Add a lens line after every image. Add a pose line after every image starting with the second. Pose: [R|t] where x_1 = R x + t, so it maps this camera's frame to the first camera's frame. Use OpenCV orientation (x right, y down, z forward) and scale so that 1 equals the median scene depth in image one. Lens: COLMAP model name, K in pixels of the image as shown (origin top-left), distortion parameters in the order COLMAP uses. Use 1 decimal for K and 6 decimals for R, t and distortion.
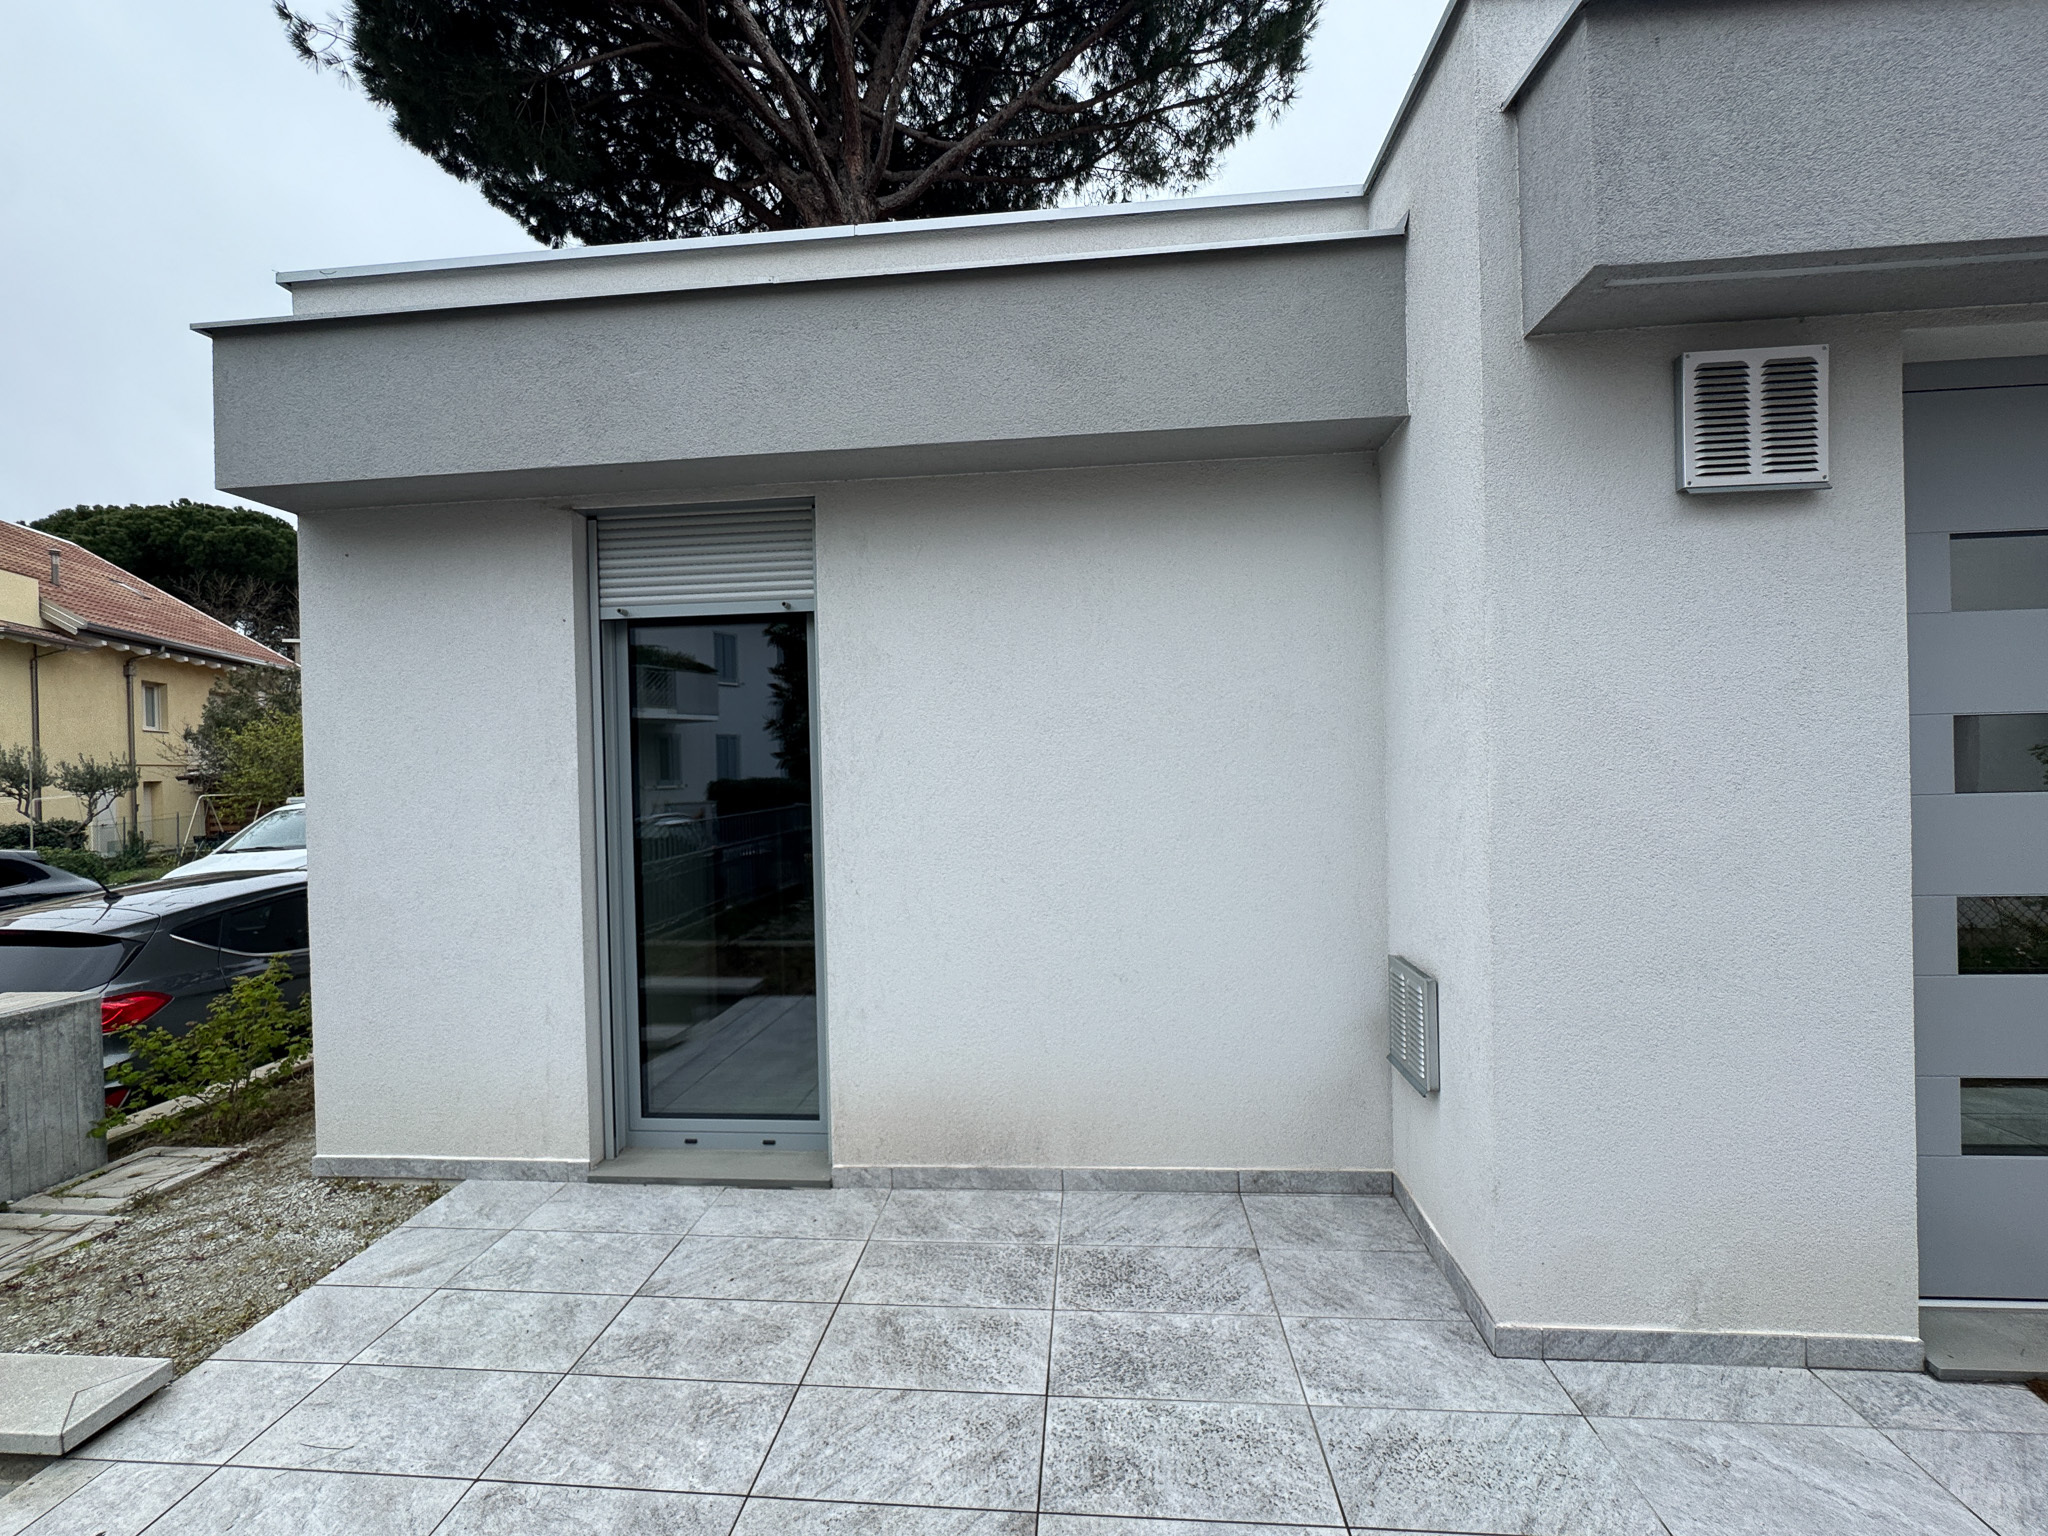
lens RADIAL K [[818.5, 0, 1022.8], [0, 818.5, 771.2], [0, 0, 1]] dist [-0.005794, 0.000638]
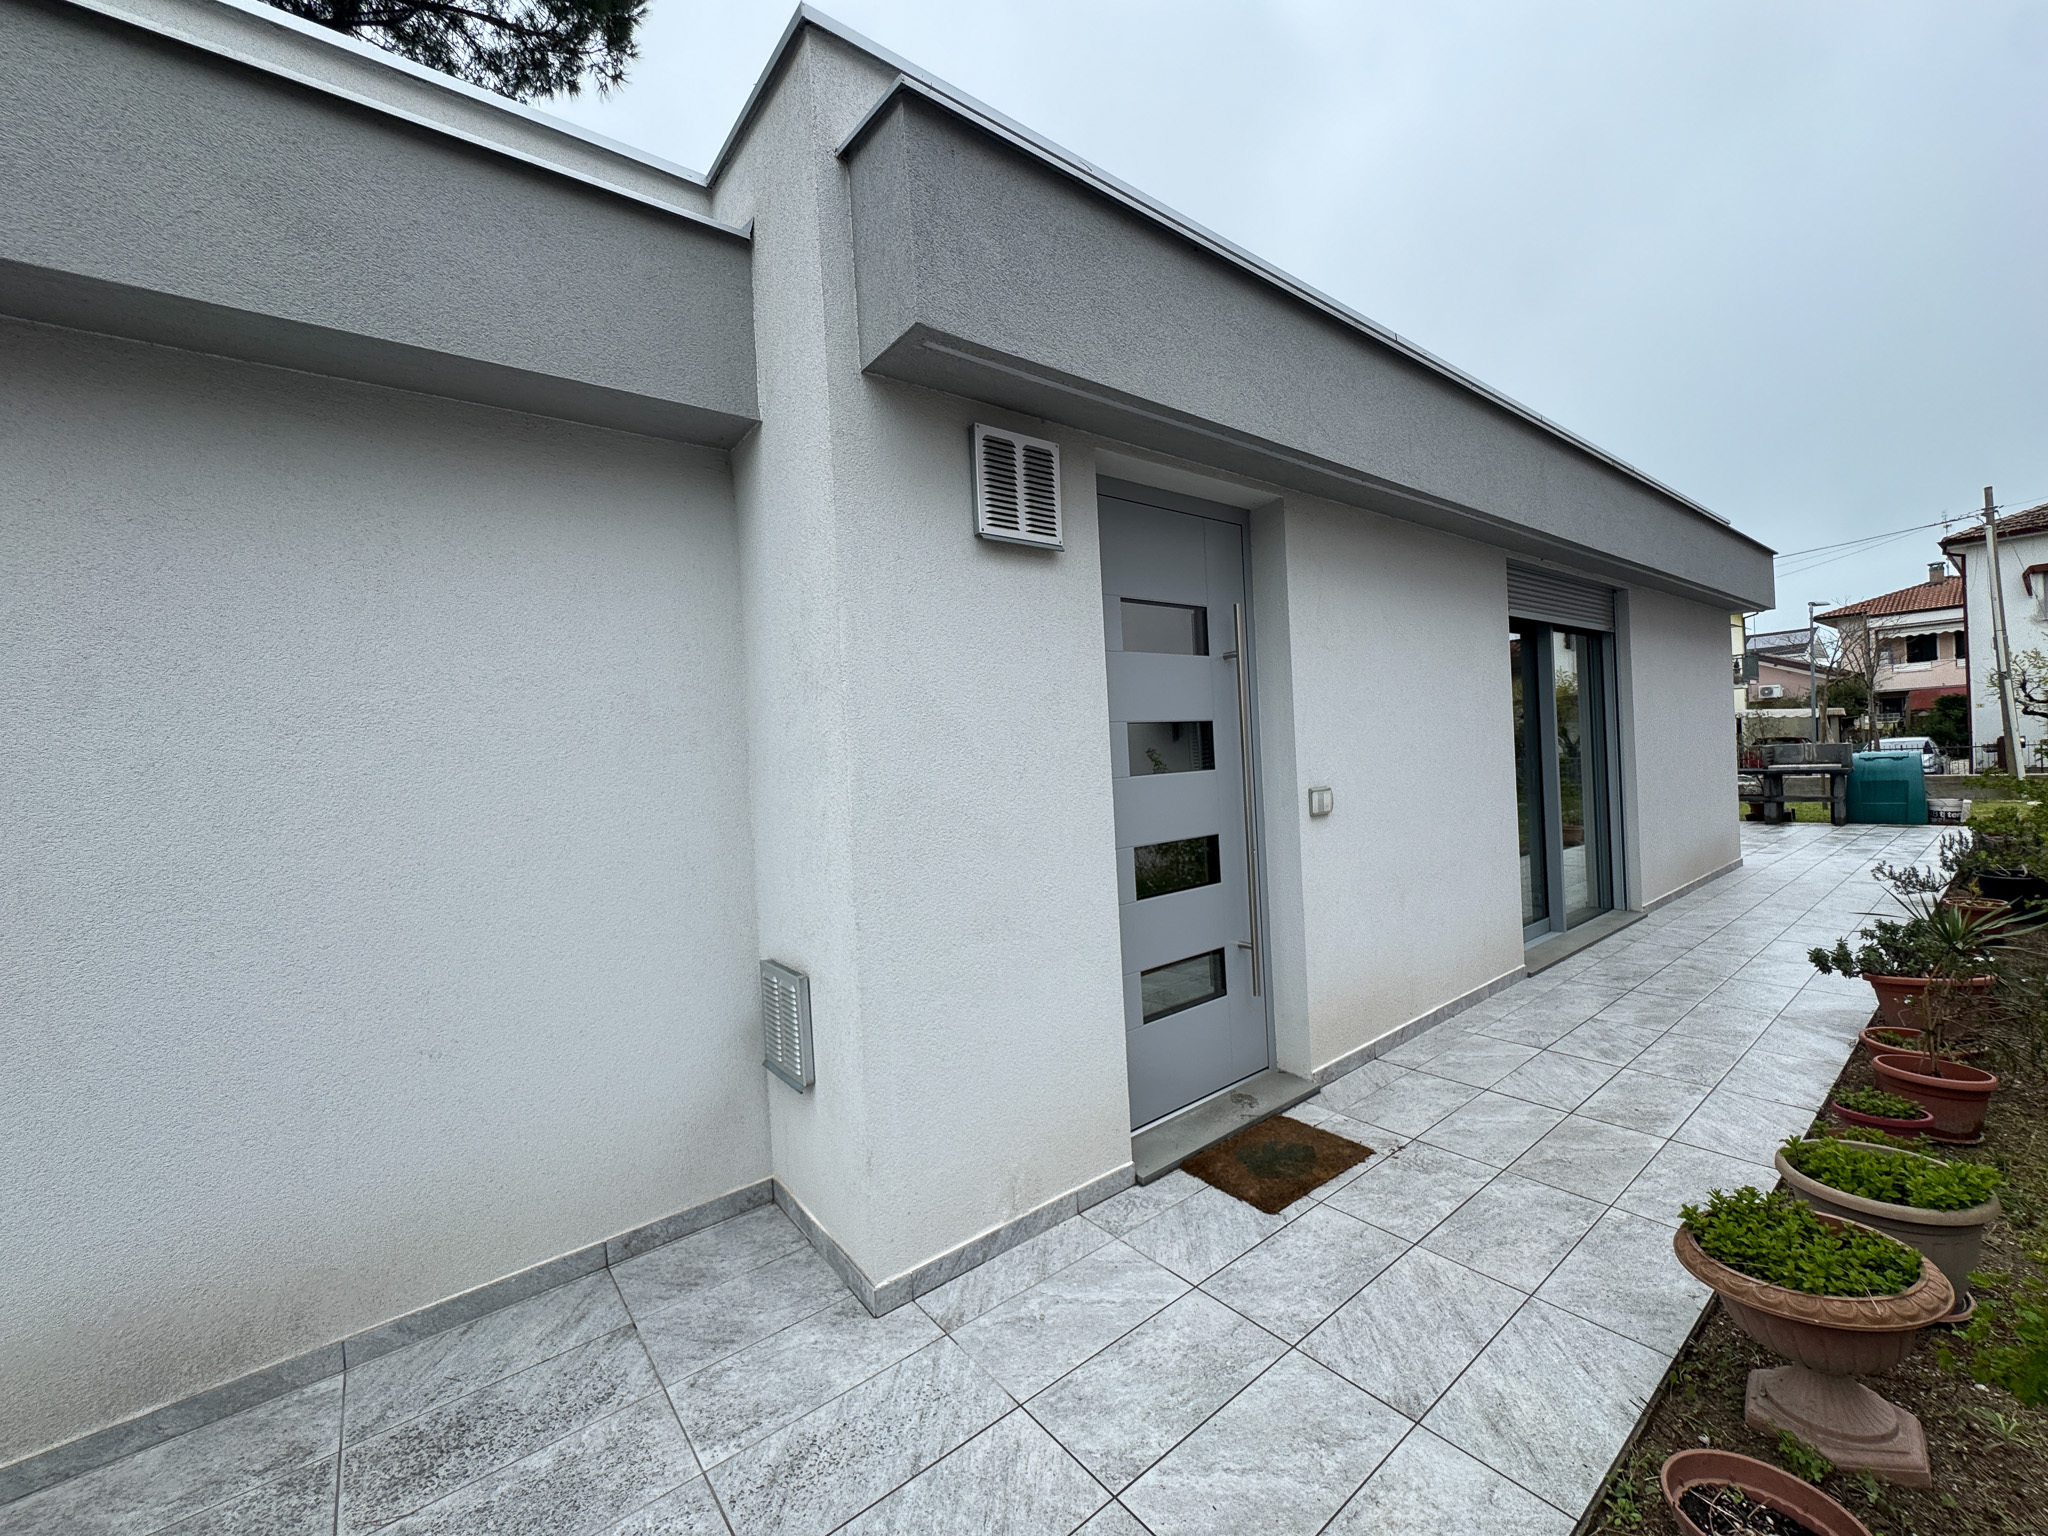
lens RADIAL K [[818.5, 0, 1025.9], [0, 818.5, 770.7], [0, 0, 1]] dist [-0.005794, 0.000638]
pose [[0.726507, -0.025469, 0.686686, 0.007830], [0.040789, 0.999149, -0.006097, 0.017226], [-0.685947, 0.032438, 0.726928, 0.061807]]
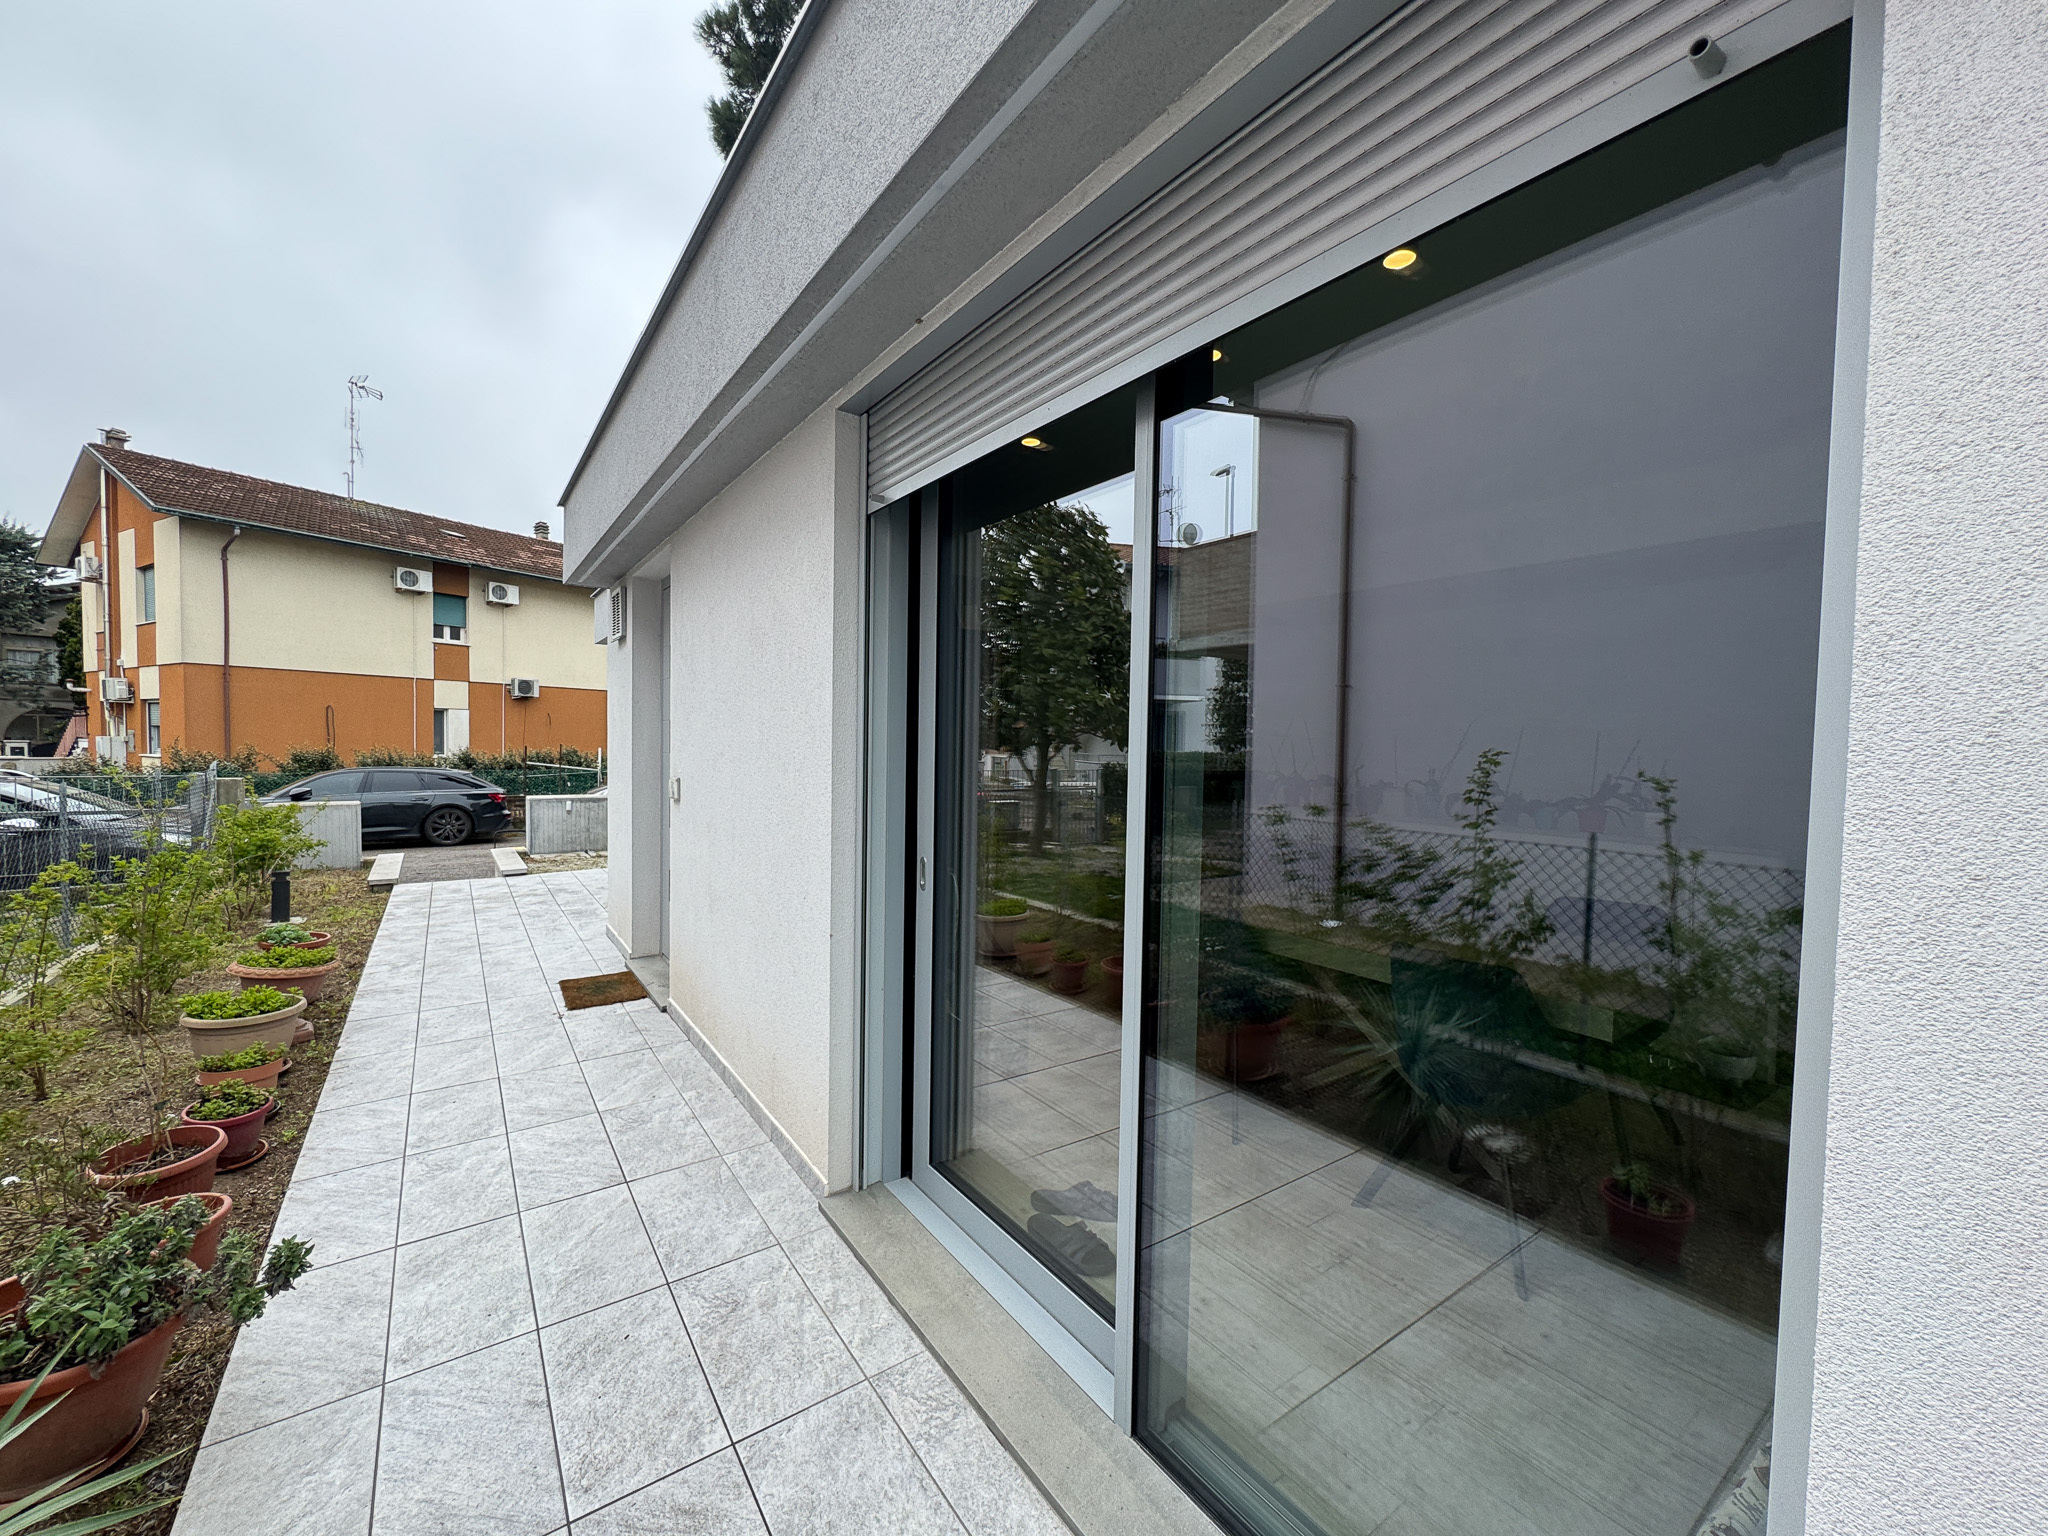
lens RADIAL K [[818.5, 0, 1032.1], [0, 818.5, 770.5], [0, 0, 1]] dist [-0.005794, 0.000638]
pose [[0.650466, 0.063134, -0.756907, 3.474382], [-0.039775, 0.998003, 0.049062, -0.082429], [0.758493, -0.001807, 0.651679, 0.209568]]
